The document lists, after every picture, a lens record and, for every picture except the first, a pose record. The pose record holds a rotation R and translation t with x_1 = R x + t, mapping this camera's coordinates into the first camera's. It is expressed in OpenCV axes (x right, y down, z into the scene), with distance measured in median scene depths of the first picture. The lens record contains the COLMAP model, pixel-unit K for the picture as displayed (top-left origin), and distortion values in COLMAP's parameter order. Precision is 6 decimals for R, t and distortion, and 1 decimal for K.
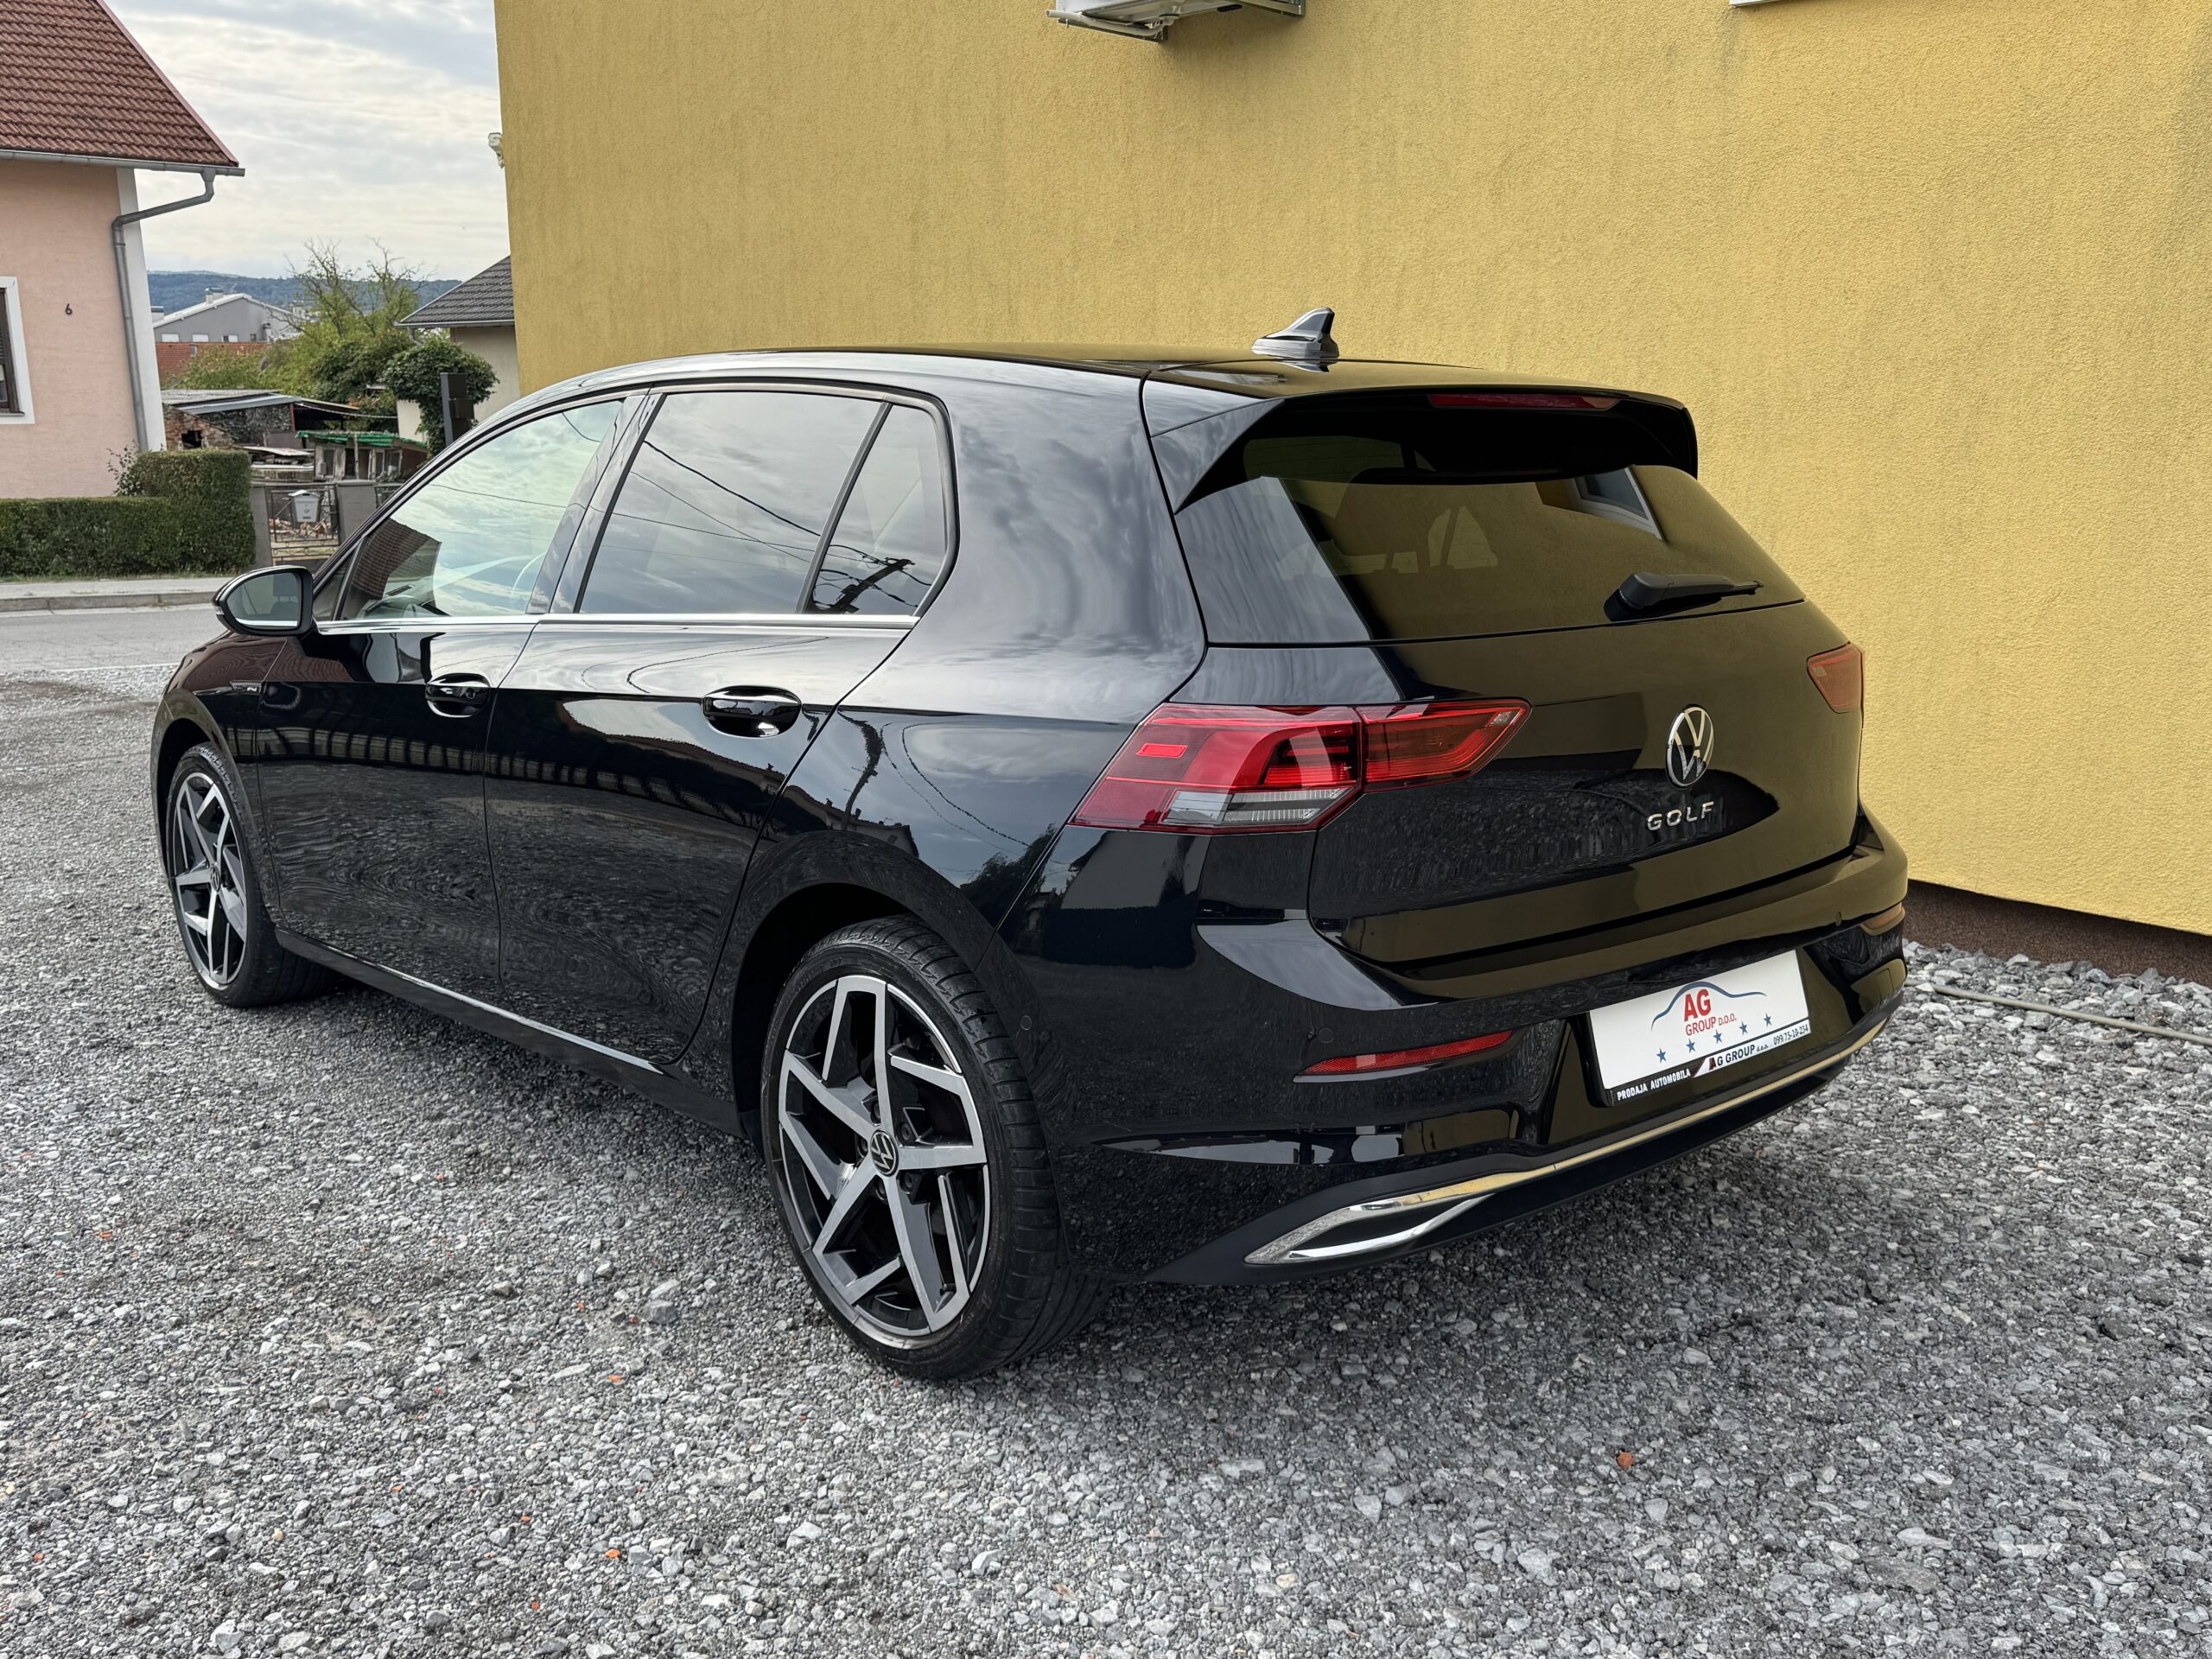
lens RADIAL K [[1924.1, 0, 1144.0], [0, 1924.1, 866.2], [0, 0, 1]] dist [0.102041, -0.190364]
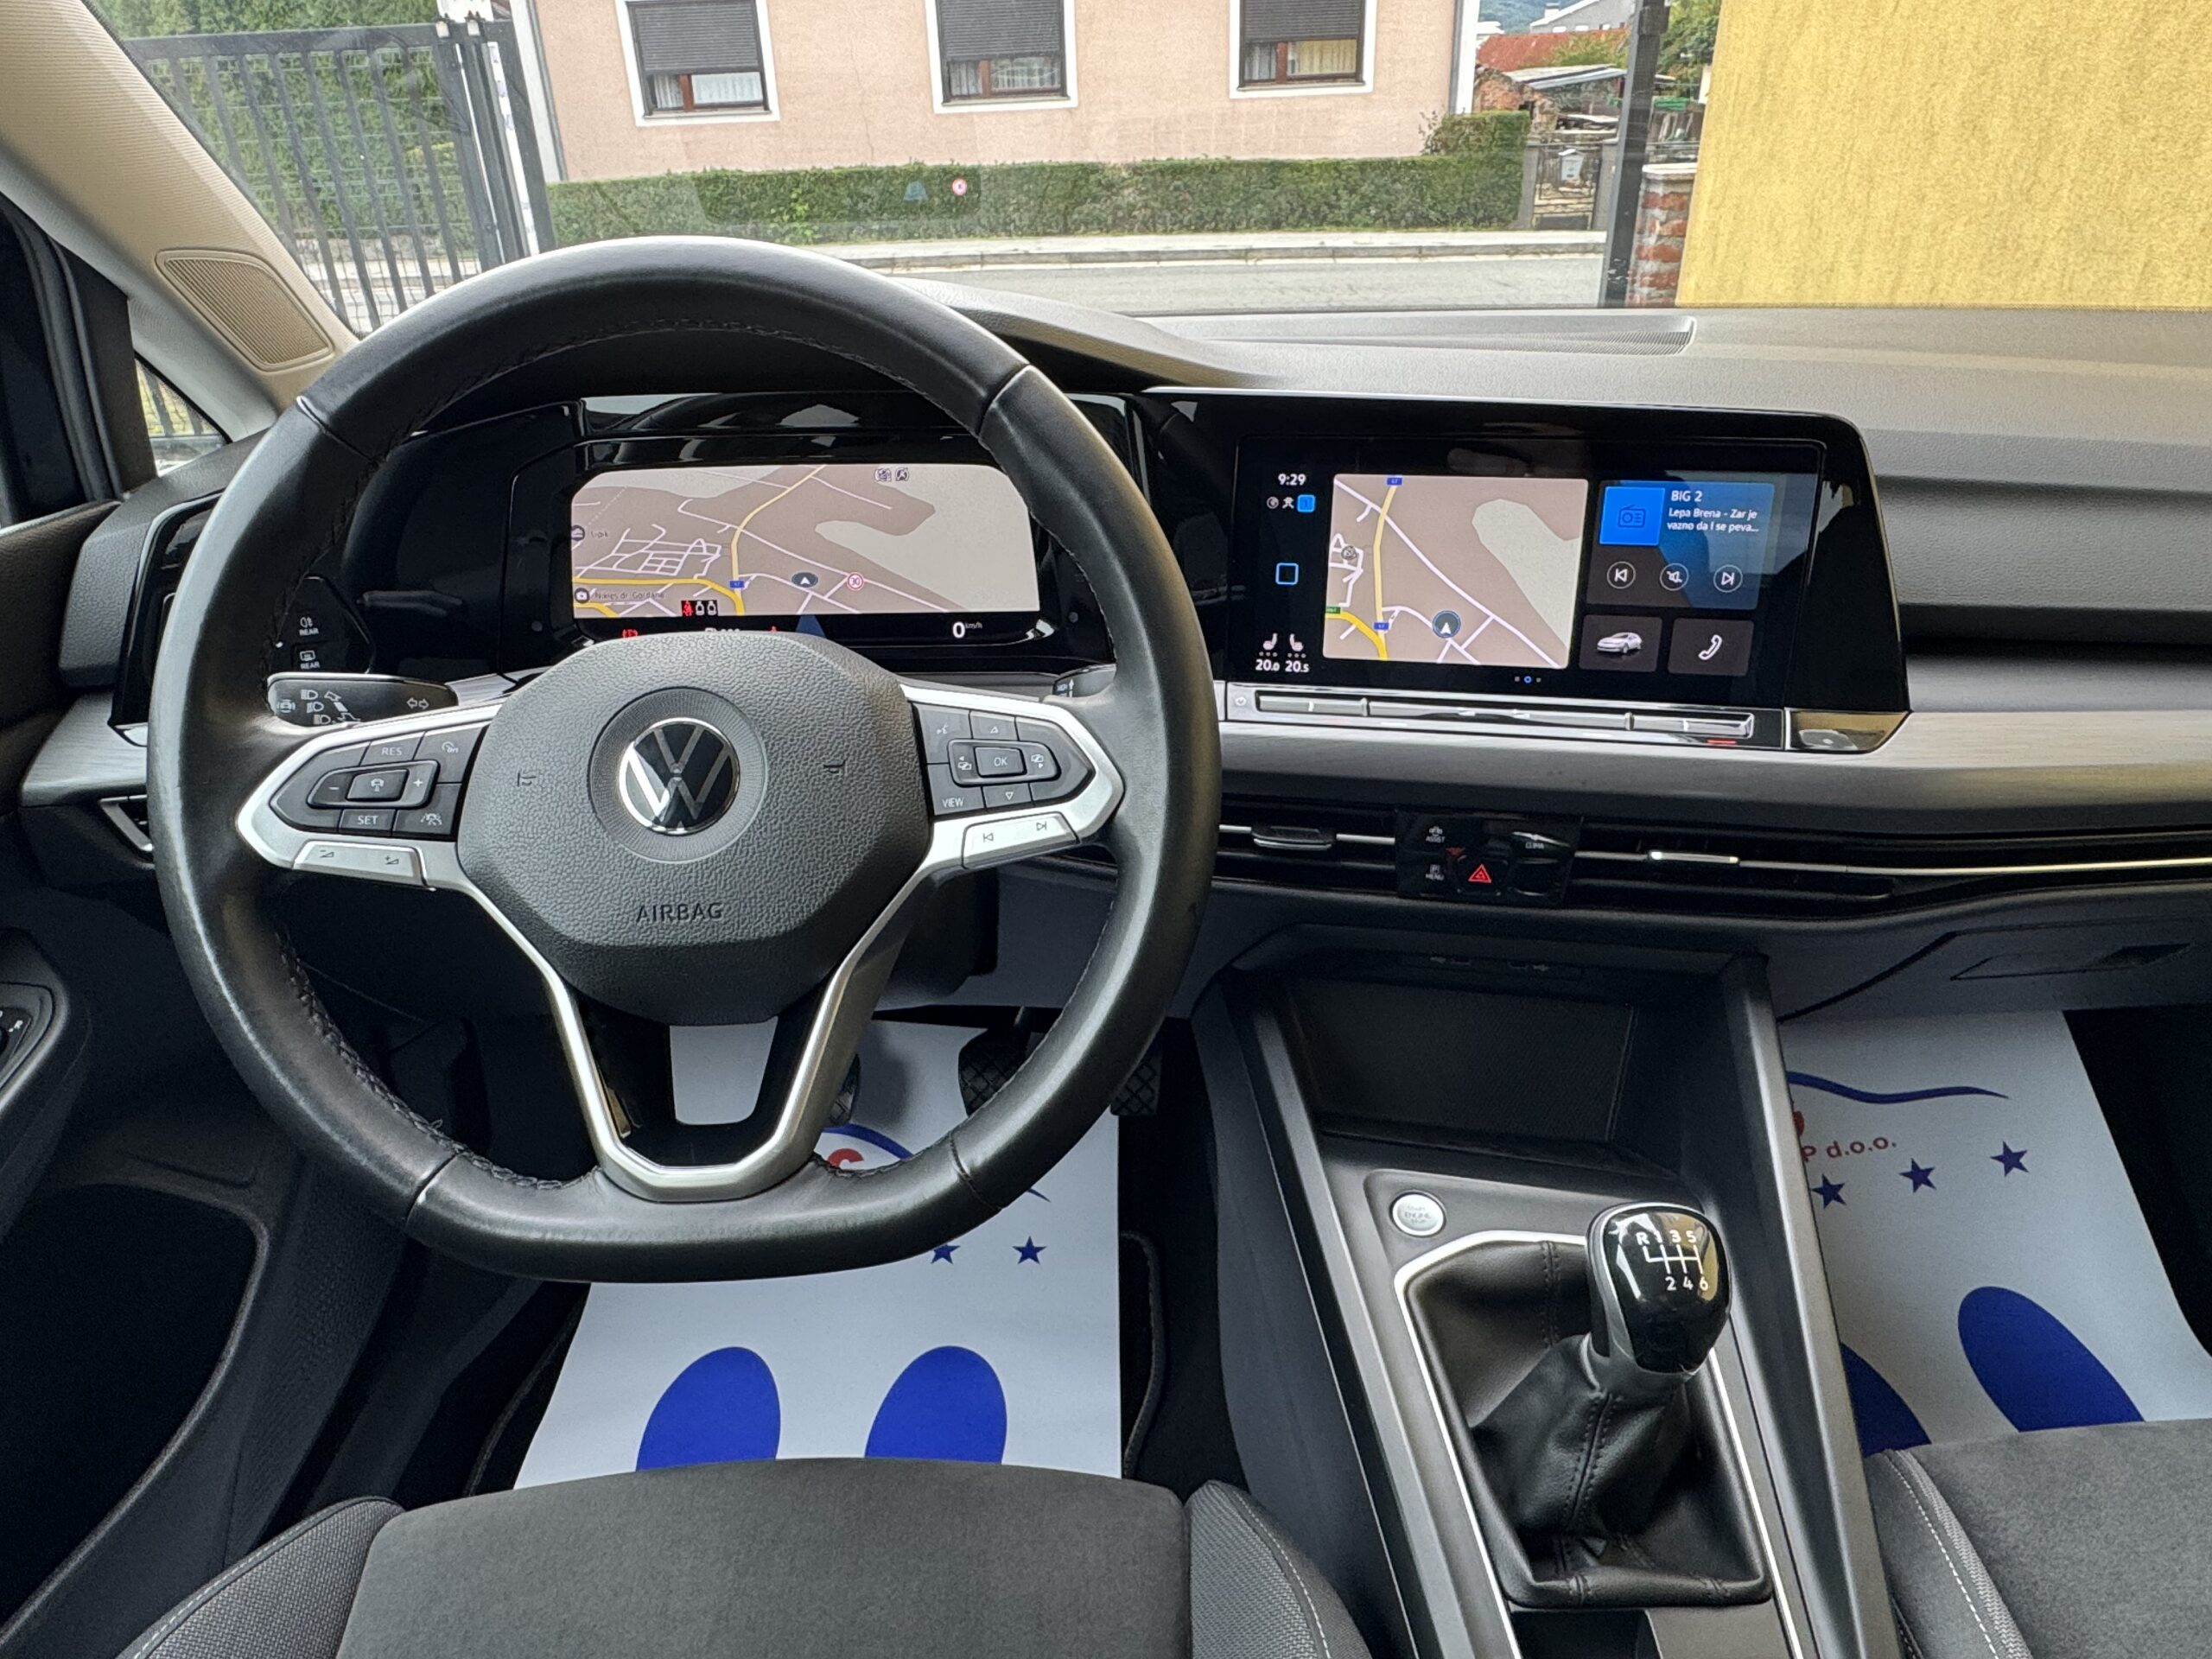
lens RADIAL K [[1407.9, 0, 1077.5], [0, 1407.9, 837.1], [0, 0, 1]] dist [-0.002523, 0.001452]
pose [[0.736517, 0.286100, -0.612935, -0.104721], [-0.118630, 0.946737, 0.299360, -0.088265], [0.665935, -0.147771, 0.731228, 0.527870]]
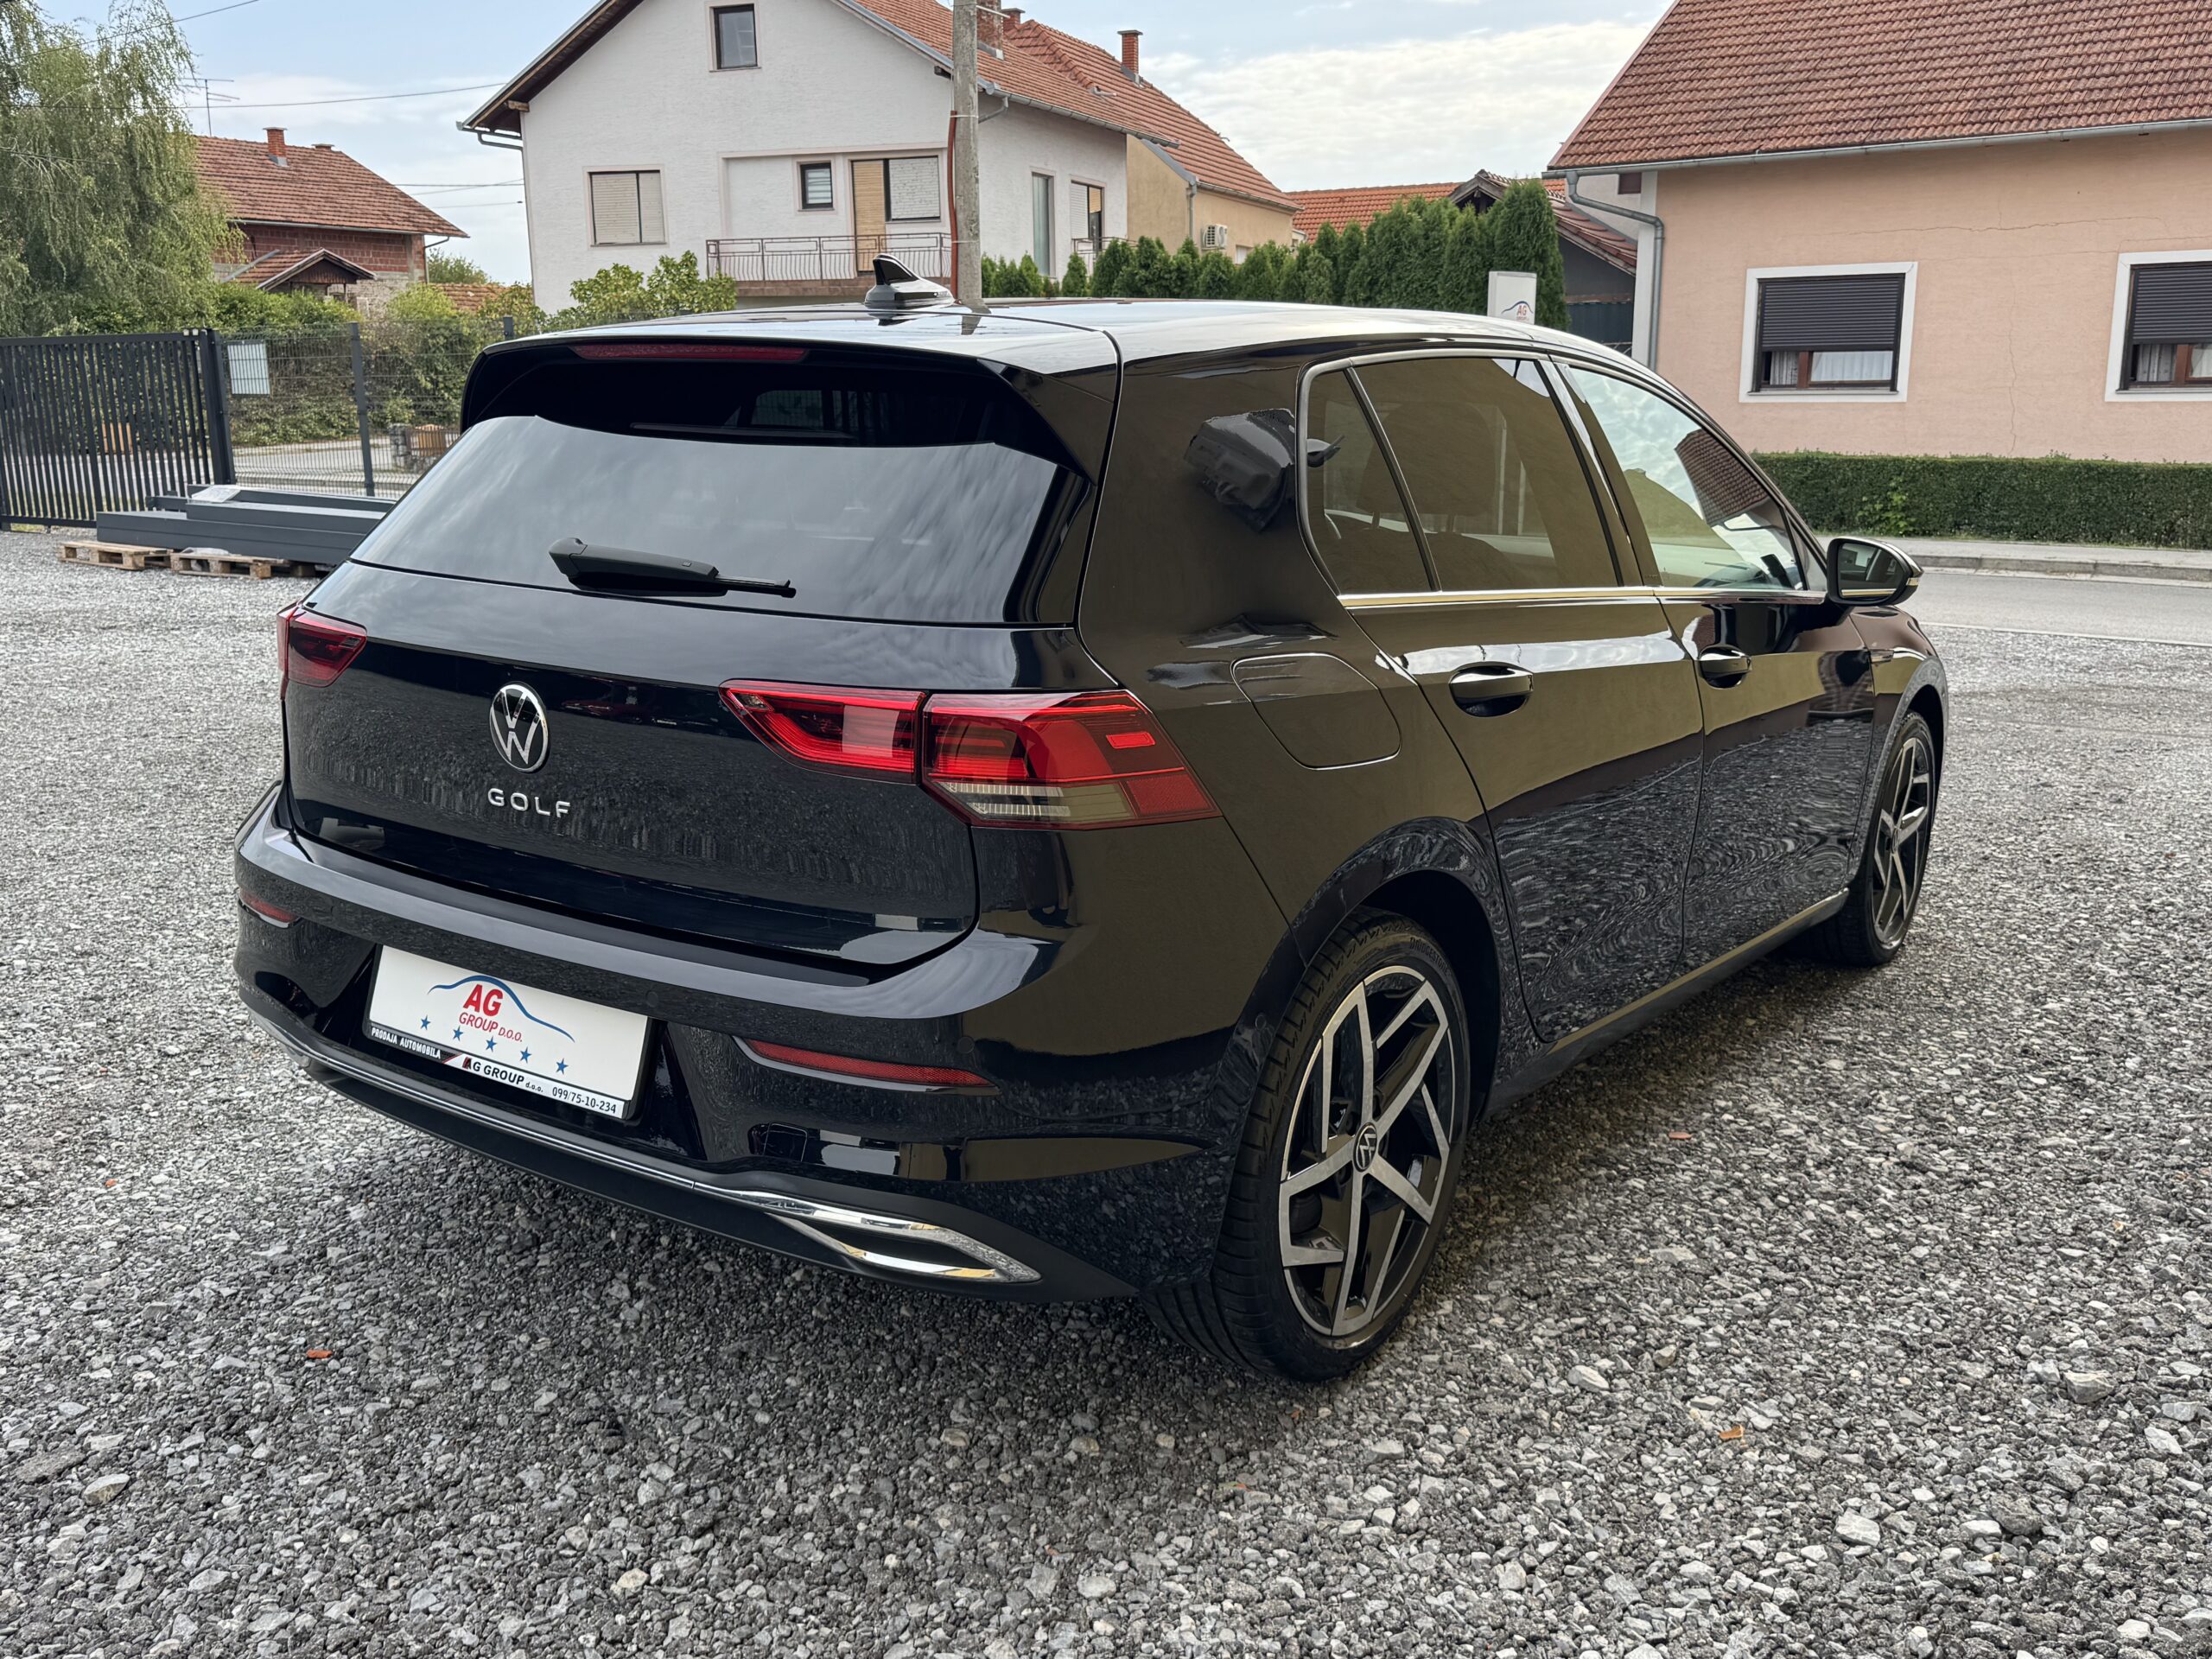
lens RADIAL K [[1953.1, 0, 1106.0], [0, 1953.1, 829.5], [0, 0, 1]] dist [0.112301, -0.189487]
pose [[0.207292, 0.212350, -0.954954, 0.445526], [-0.221468, 0.961000, 0.165621, -0.083522], [0.952881, 0.177160, 0.246237, 0.374879]]
